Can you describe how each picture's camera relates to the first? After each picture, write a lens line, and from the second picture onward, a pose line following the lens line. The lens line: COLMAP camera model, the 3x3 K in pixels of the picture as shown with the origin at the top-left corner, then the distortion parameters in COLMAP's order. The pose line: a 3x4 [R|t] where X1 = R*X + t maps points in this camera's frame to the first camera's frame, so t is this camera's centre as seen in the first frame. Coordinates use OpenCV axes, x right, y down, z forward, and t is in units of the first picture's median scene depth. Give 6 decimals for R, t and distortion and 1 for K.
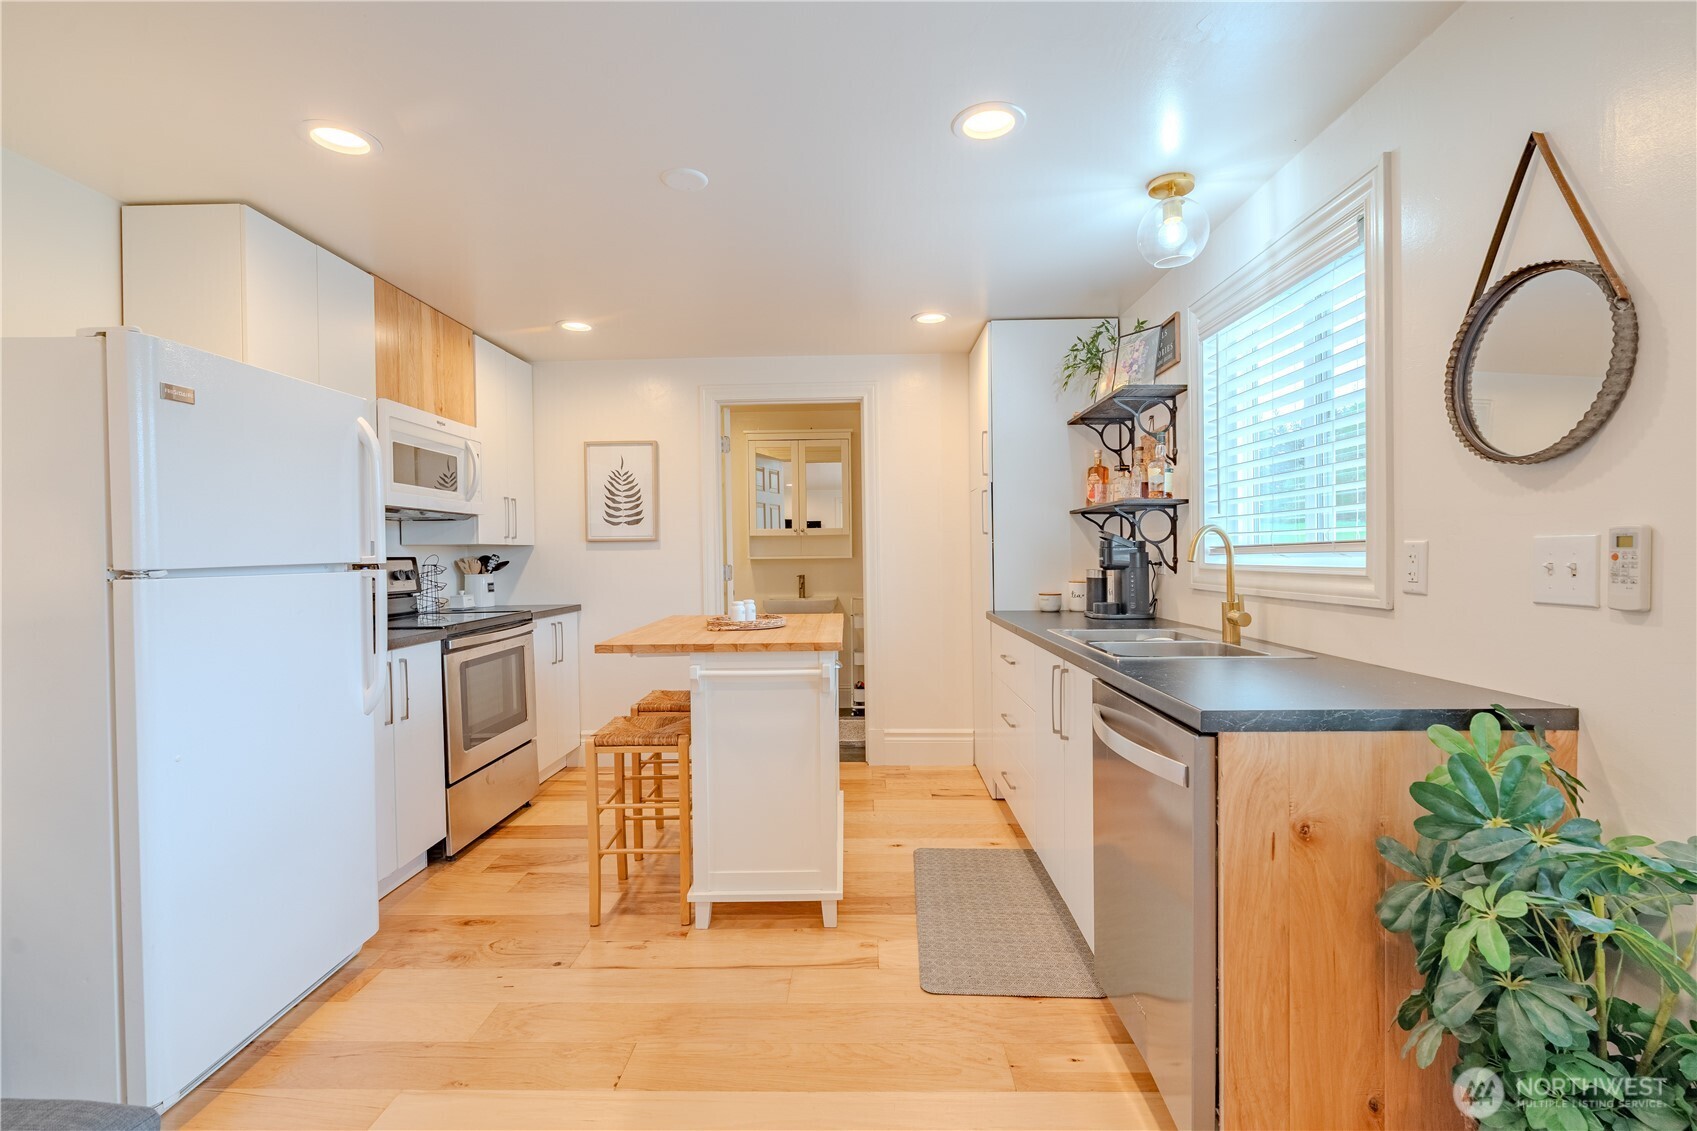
lens RADIAL K [[761.3, 0, 848.5], [0, 761.3, 565.5], [0, 0, 1]] dist [-0.005975, -0.000437]
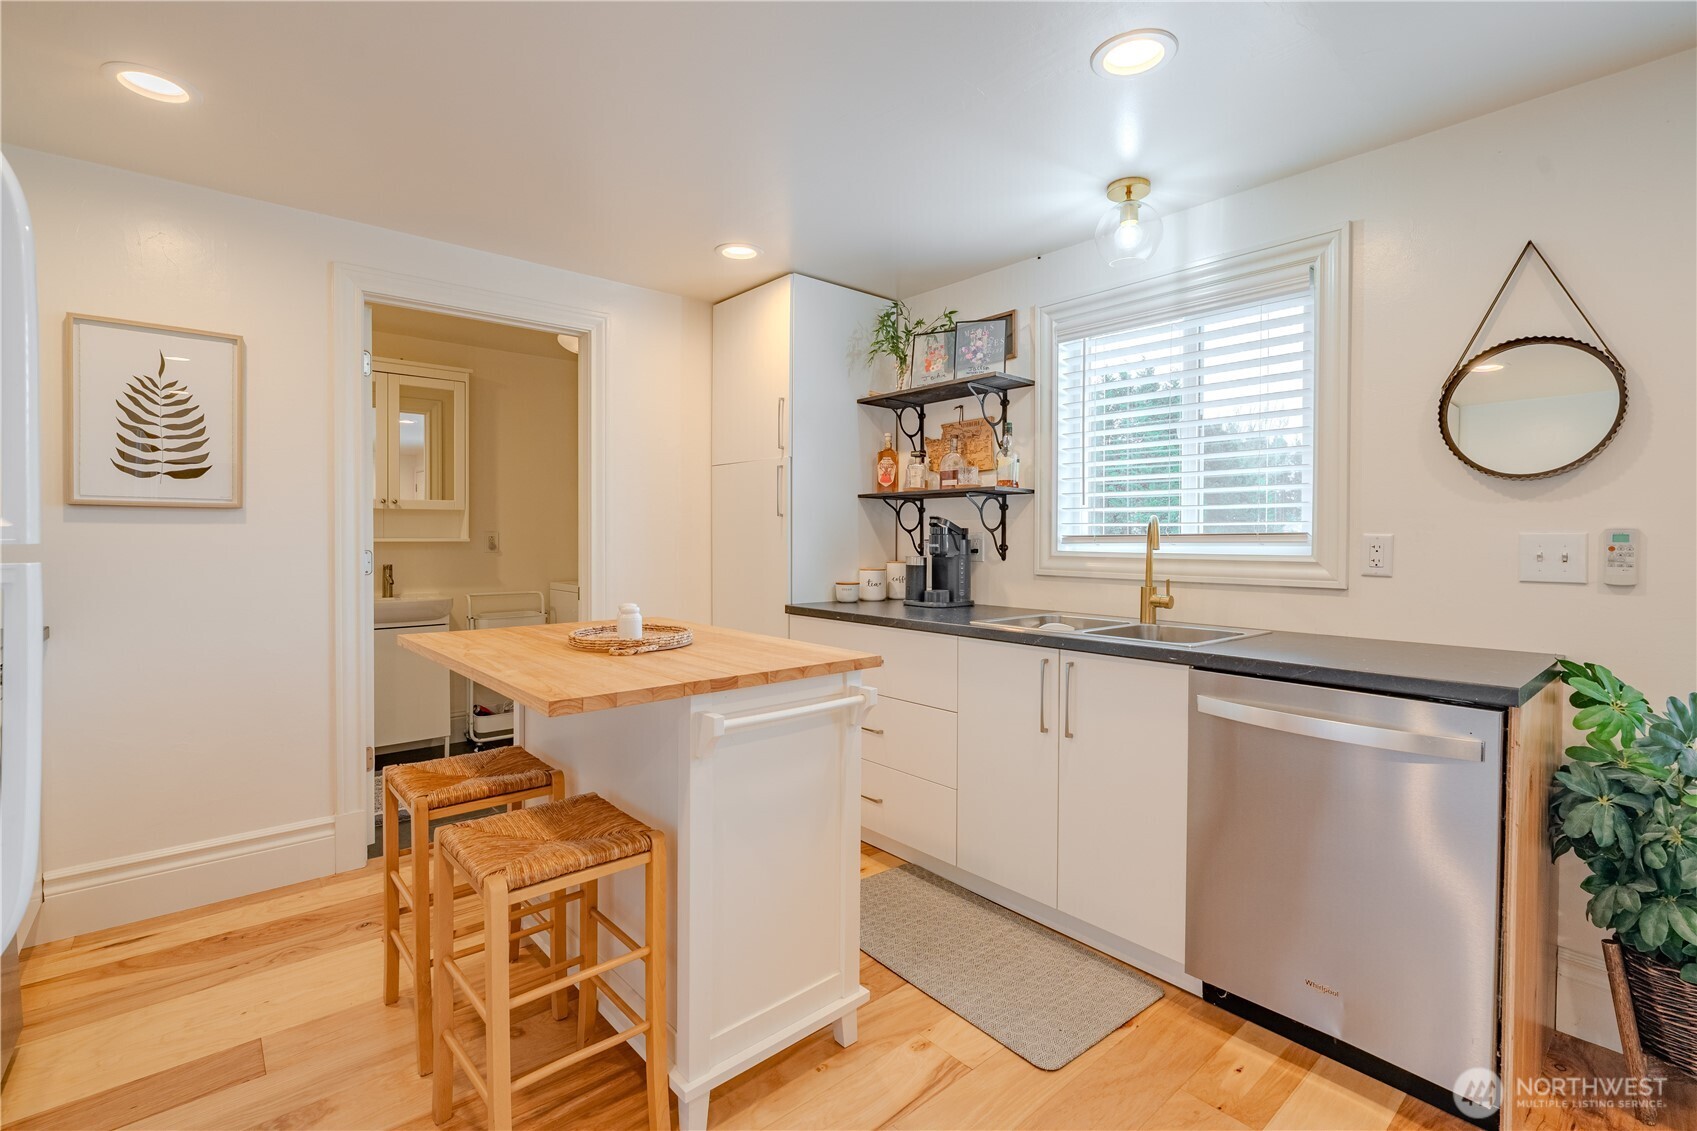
lens RADIAL K [[767.4, 0, 843.5], [0, 767.4, 546.4], [0, 0, 1]] dist [-0.003001, -0.000381]
pose [[0.745085, 0.007096, 0.666931, -0.395984], [-0.002670, 0.999967, -0.007656, -0.000222], [-0.666964, 0.003924, 0.745080, 0.338249]]
